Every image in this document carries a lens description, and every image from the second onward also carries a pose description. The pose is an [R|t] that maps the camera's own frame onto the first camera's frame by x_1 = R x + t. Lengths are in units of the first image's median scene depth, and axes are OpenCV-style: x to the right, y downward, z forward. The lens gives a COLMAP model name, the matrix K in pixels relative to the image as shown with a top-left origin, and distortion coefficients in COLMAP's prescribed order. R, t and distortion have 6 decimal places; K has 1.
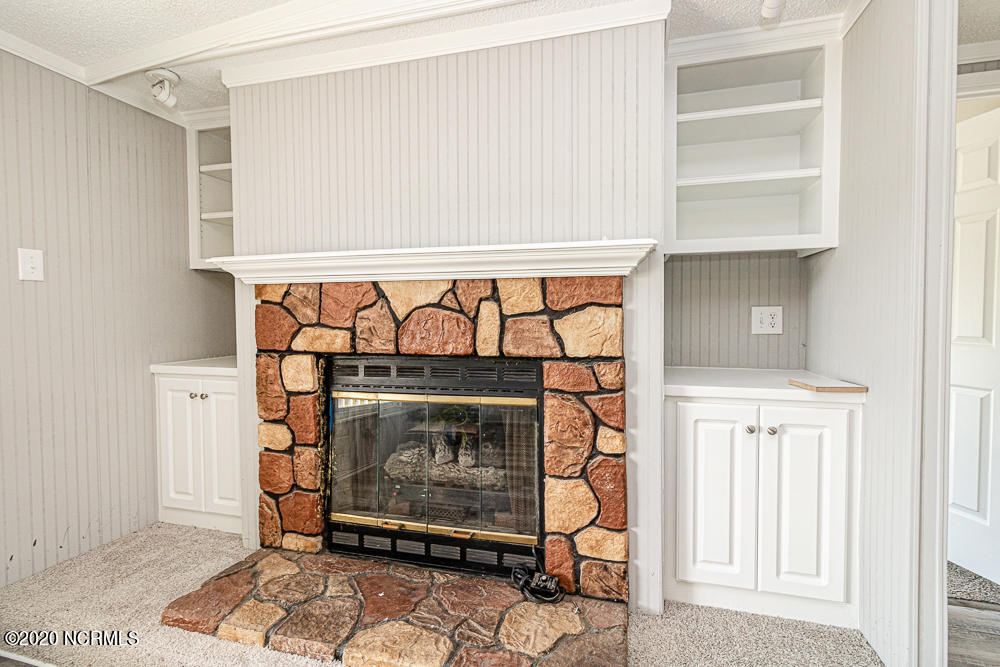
lens RADIAL K [[467.5, 0, 501.7], [0, 467.5, 328.4], [0, 0, 1]] dist [0.001987, 0.000938]
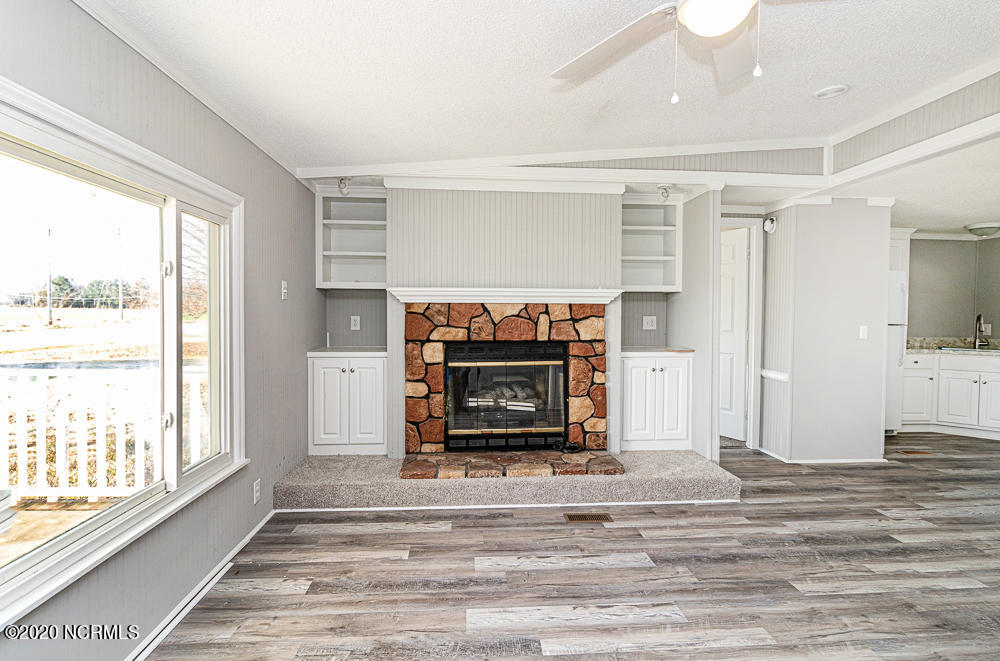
lens RADIAL K [[491.3, 0, 505.8], [0, 491.3, 323.7], [0, 0, 1]] dist [-0.000928, -0.000252]
pose [[0.939290, -0.000917, 0.343122, -0.914915], [0.003349, 0.999973, -0.006493, -0.002289], [-0.343107, 0.007248, 0.939268, -0.966296]]
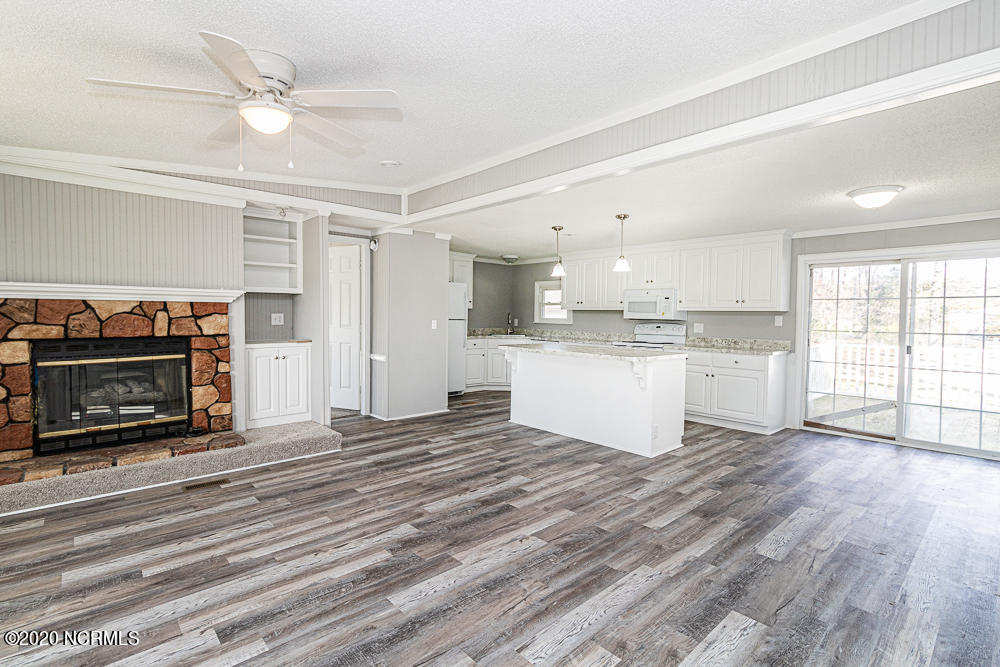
lens RADIAL K [[467.5, 0, 501.7], [0, 467.5, 328.4], [0, 0, 1]] dist [0.001987, 0.000938]
pose [[0.531261, -0.020391, 0.846963, -1.028648], [0.014241, 0.999784, 0.015137, 0.011425], [-0.847089, 0.004020, 0.531436, -1.503480]]
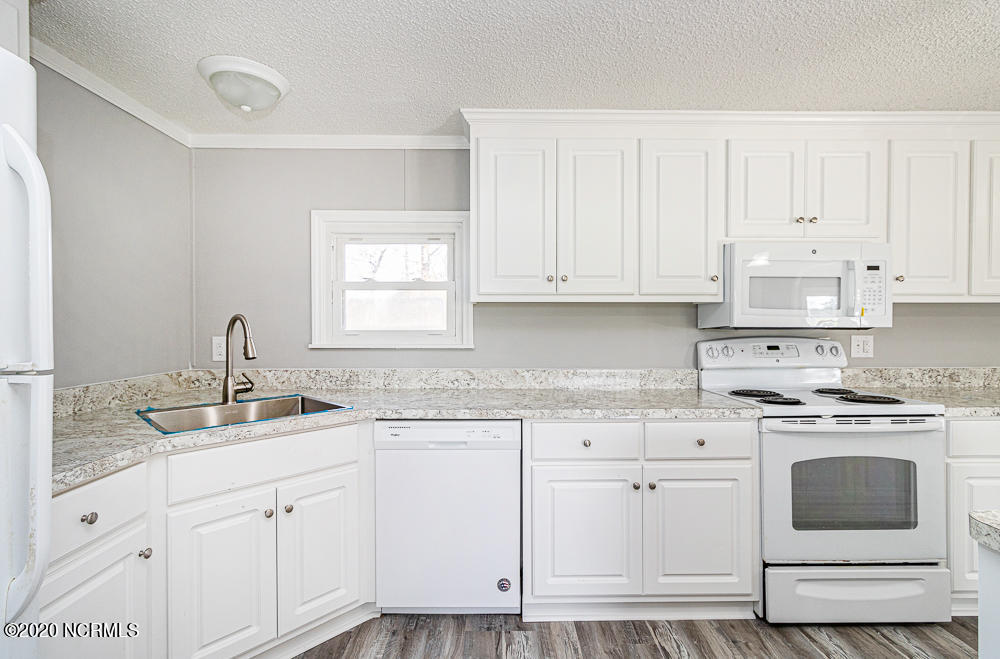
lens RADIAL K [[467.7, 0, 500.8], [0, 467.7, 319.7], [0, 0, 1]] dist [0.036034, 0.000011]
pose [[-0.285253, 0.010669, 0.958393, 1.654638], [0.028895, 0.999579, -0.002527, -0.030603], [-0.958017, 0.026972, -0.285441, 0.623943]]
